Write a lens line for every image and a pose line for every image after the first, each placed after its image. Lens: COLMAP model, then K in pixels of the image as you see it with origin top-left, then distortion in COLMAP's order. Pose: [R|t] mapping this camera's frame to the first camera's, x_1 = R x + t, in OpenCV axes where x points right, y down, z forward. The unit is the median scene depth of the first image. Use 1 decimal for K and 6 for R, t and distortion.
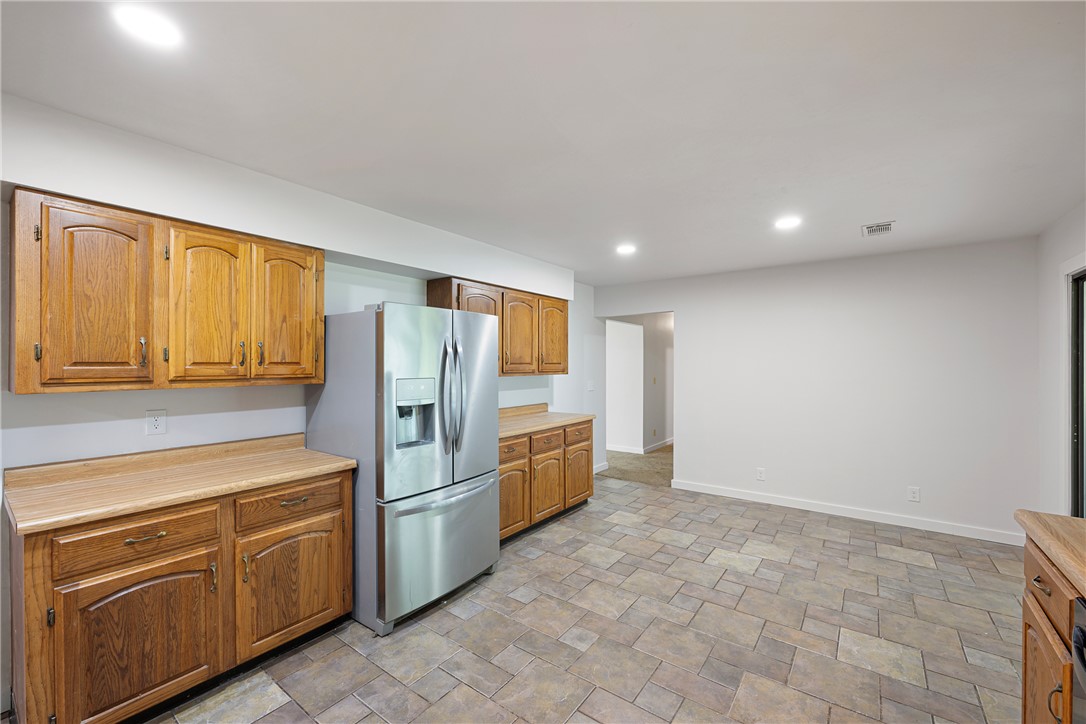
lens RADIAL K [[441.0, 0, 546.4], [0, 441.0, 370.7], [0, 0, 1]] dist [-0.000003, -0.000065]
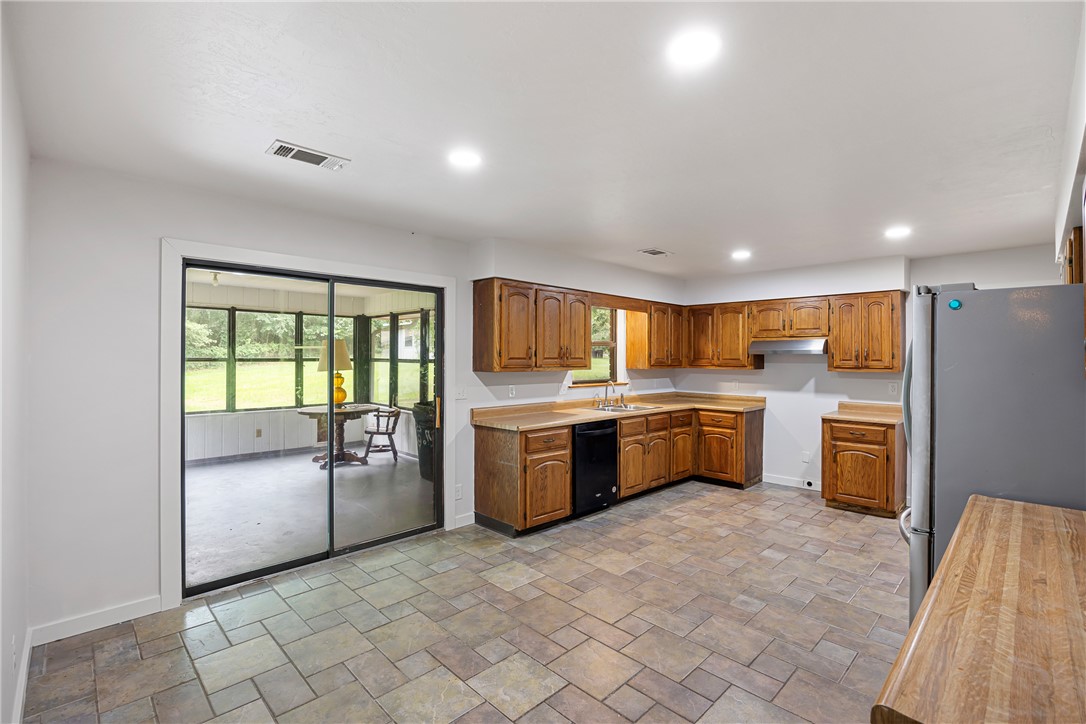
lens RADIAL K [[496.7, 0, 545.9], [0, 496.7, 345.4], [0, 0, 1]] dist [-0.001566, -0.000167]
pose [[-0.987449, -0.002292, 0.157923, 0.343126], [-0.003402, 0.999971, -0.006761, -0.039902], [-0.157903, -0.007214, -0.987428, 2.081975]]
